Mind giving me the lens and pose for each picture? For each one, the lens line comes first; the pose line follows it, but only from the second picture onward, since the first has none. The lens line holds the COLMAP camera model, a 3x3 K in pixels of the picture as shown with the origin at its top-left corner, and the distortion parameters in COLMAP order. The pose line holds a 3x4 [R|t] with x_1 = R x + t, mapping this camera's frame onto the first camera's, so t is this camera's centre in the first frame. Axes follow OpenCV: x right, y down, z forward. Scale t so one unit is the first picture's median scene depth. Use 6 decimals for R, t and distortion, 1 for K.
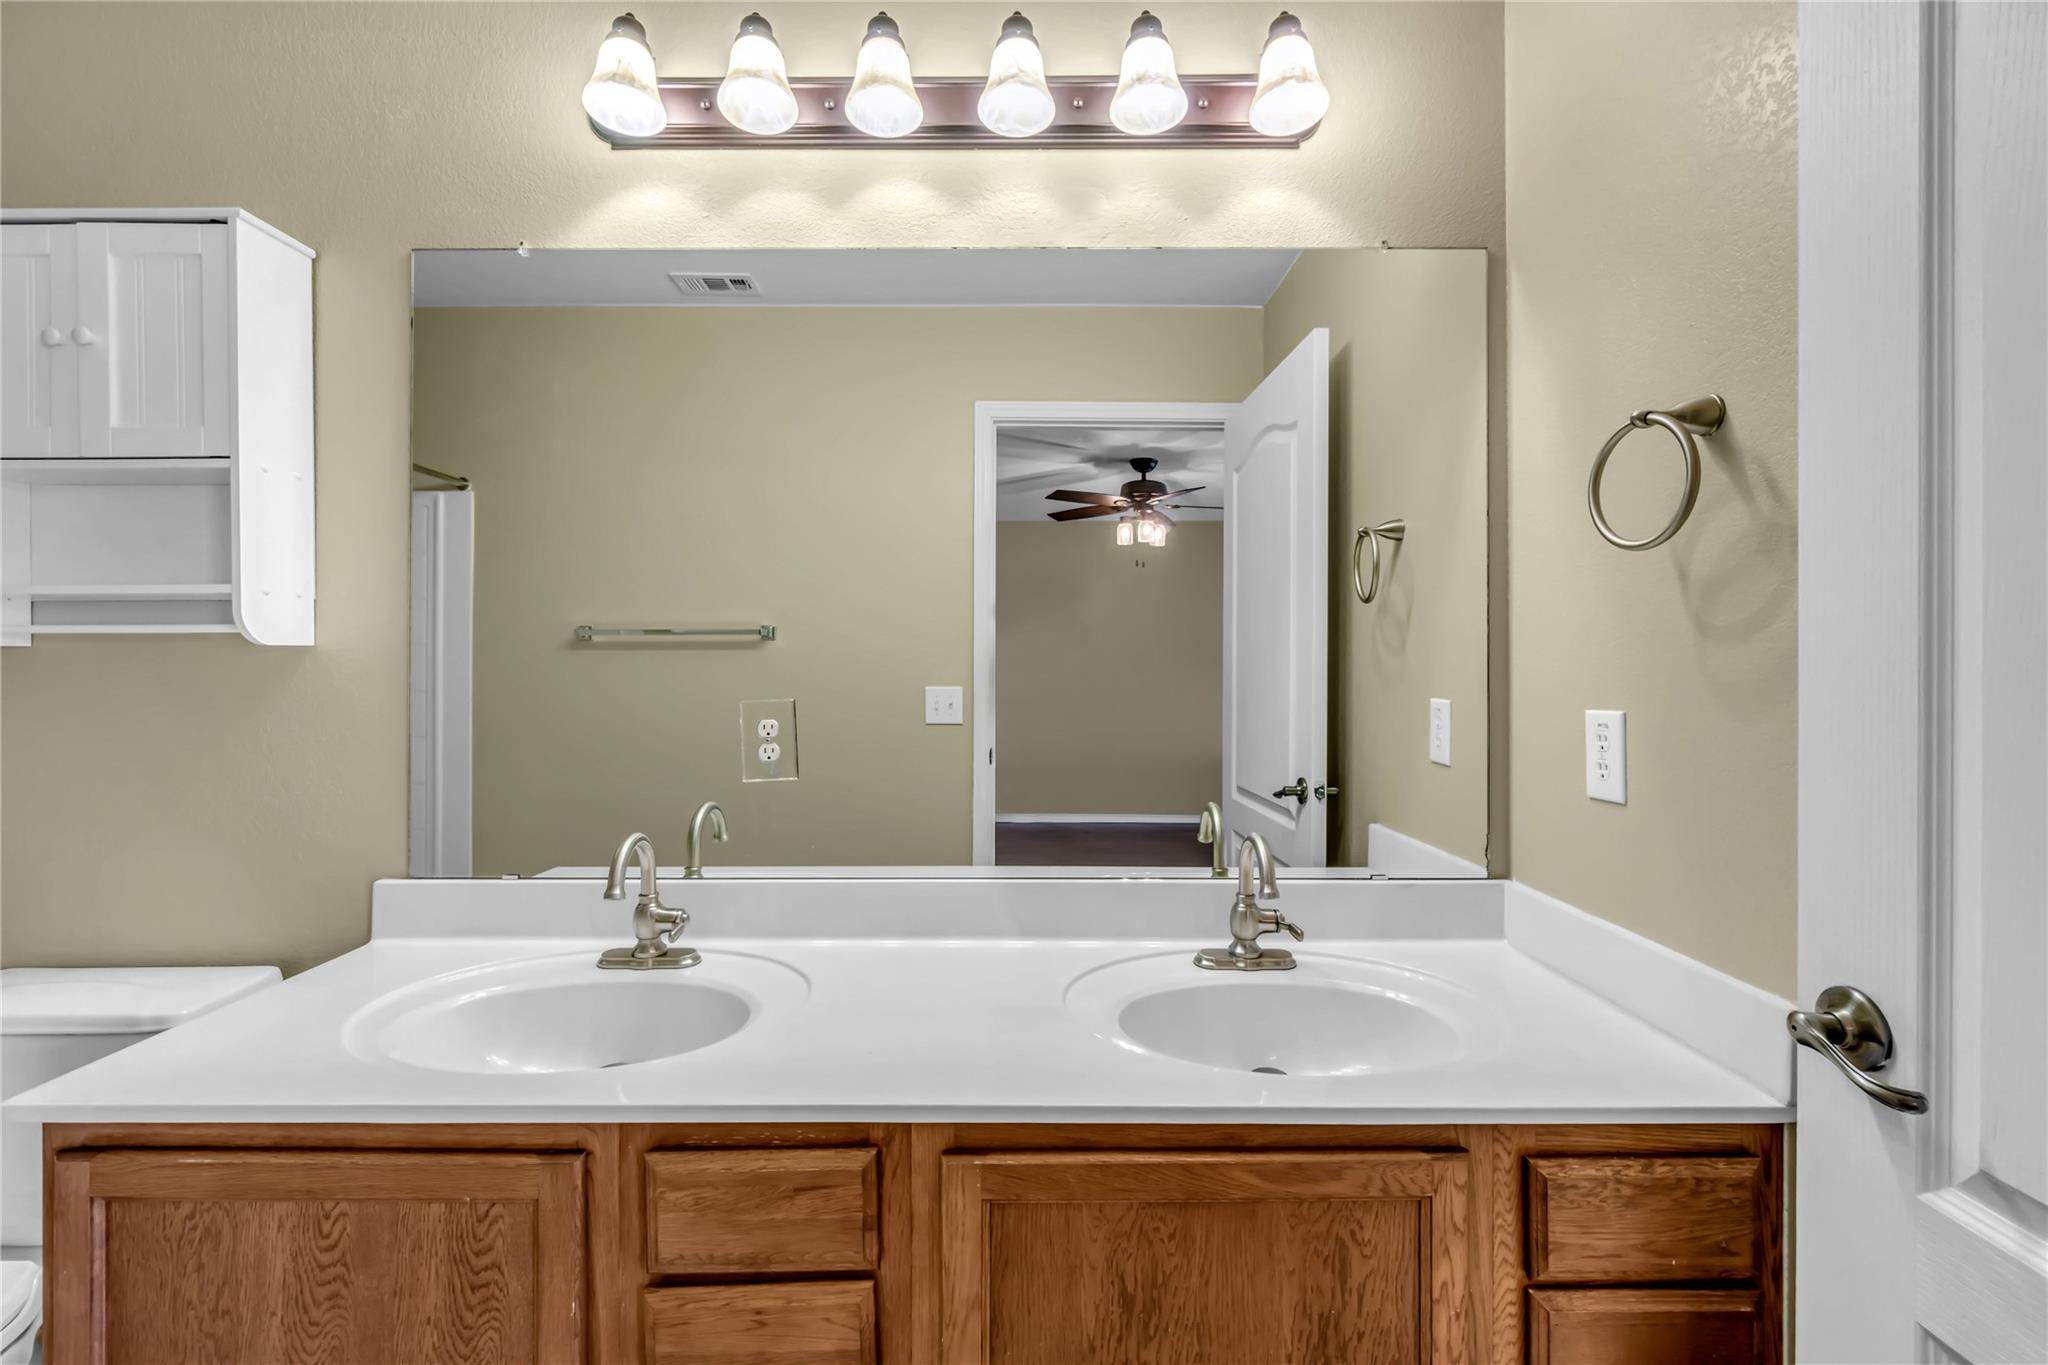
lens RADIAL K [[885.1, 0, 1016.0], [0, 885.1, 680.9], [0, 0, 1]] dist [-0.002207, 0.000148]
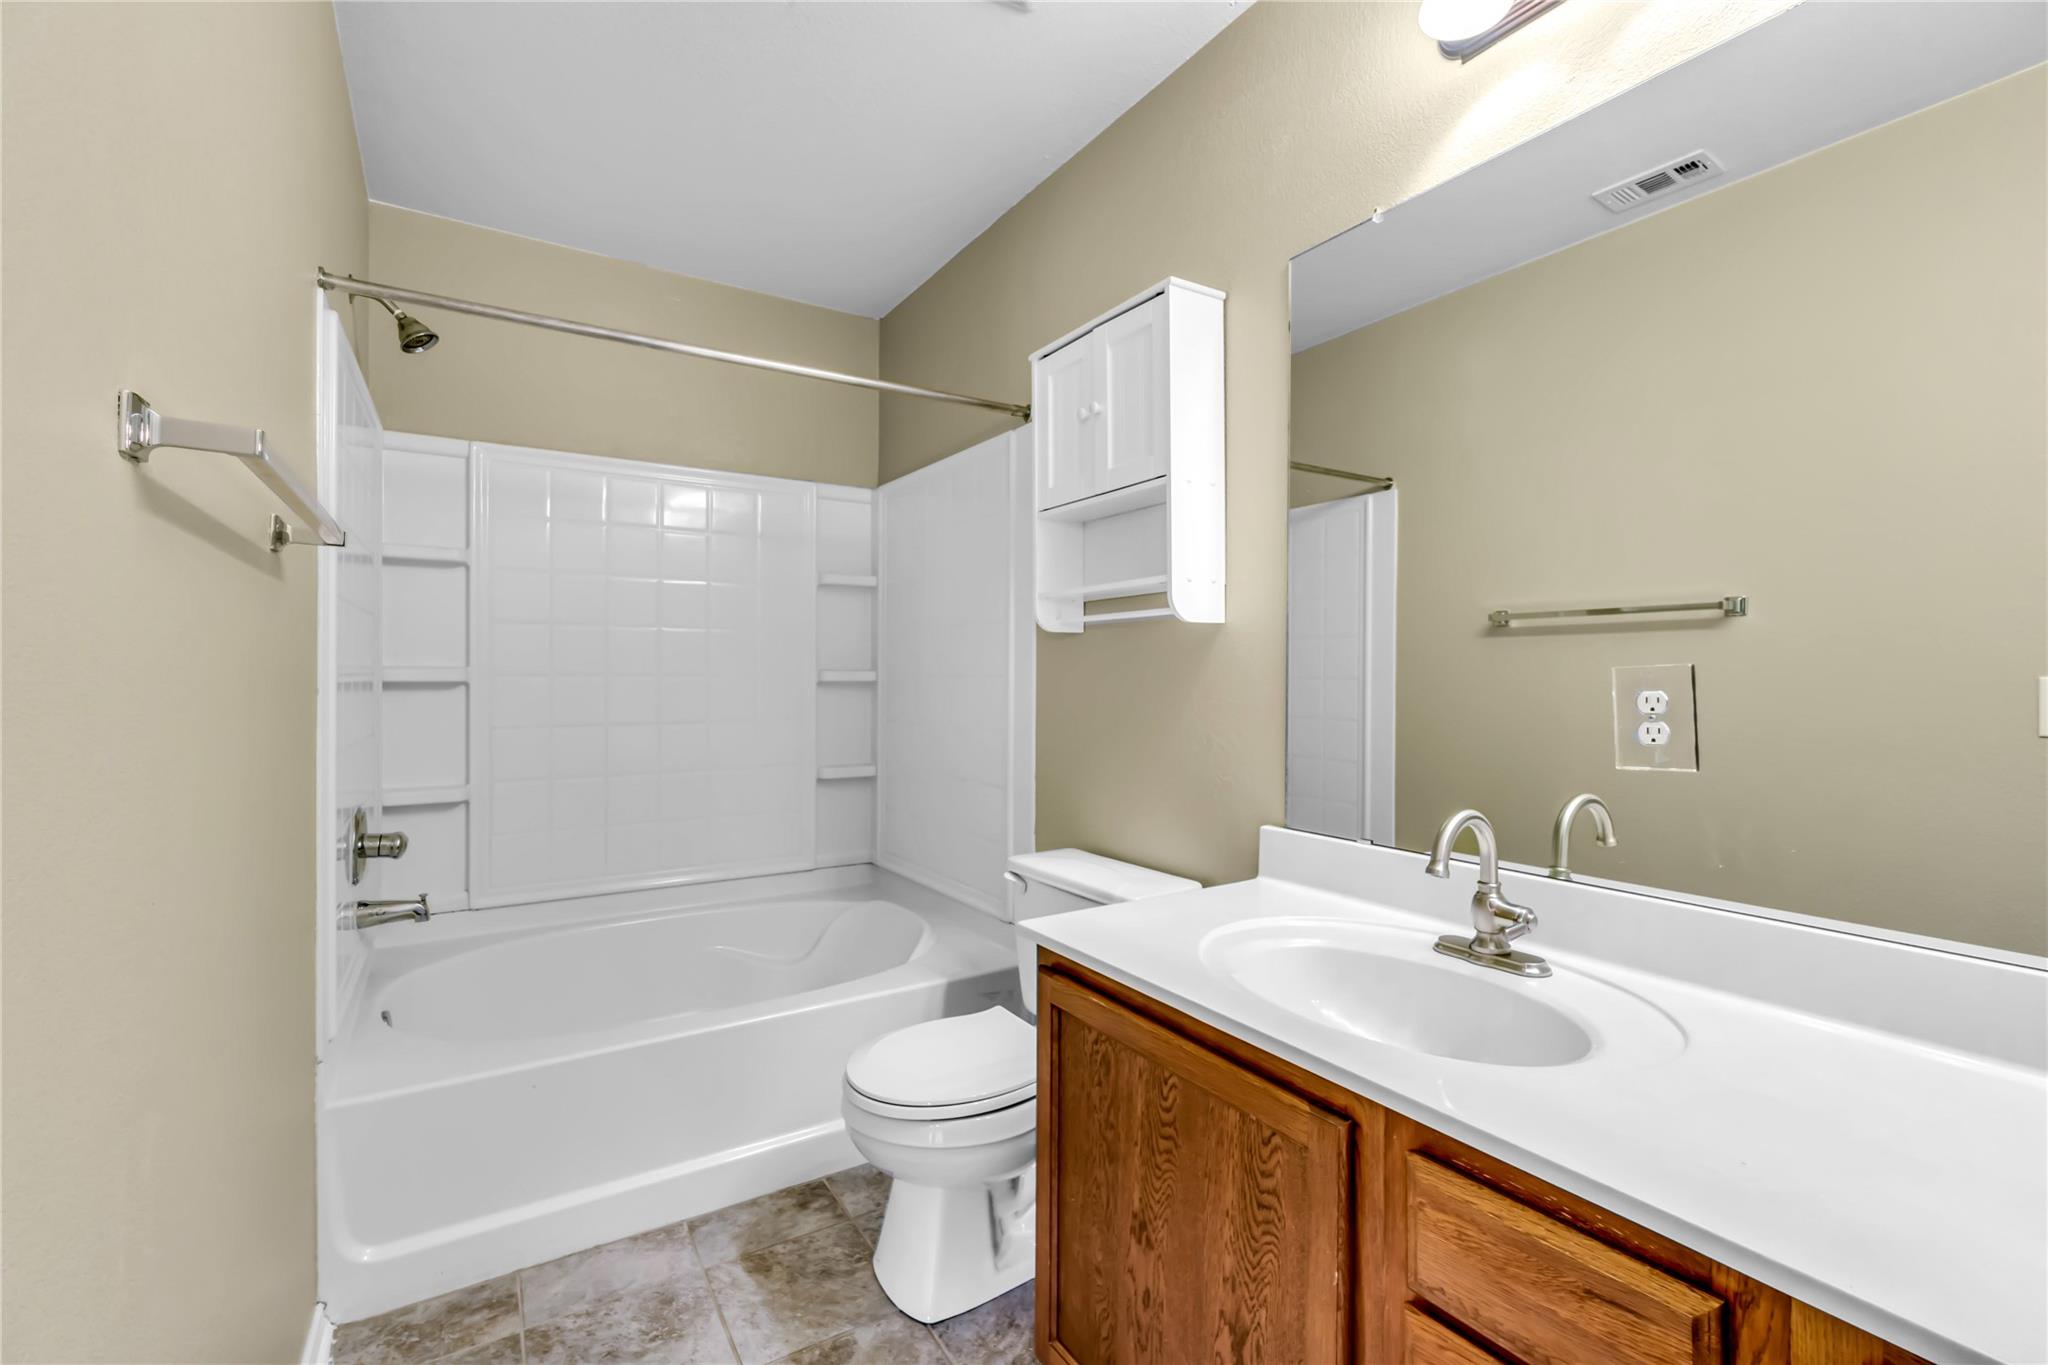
lens RADIAL K [[879.5, 0, 1026.7], [0, 879.5, 686.5], [0, 0, 1]] dist [-0.000517, -0.000098]
pose [[0.543966, 0.014107, -0.838988, 0.078685], [-0.013999, 0.999872, 0.007736, 0.048691], [0.838990, 0.007537, 0.544094, 0.143162]]
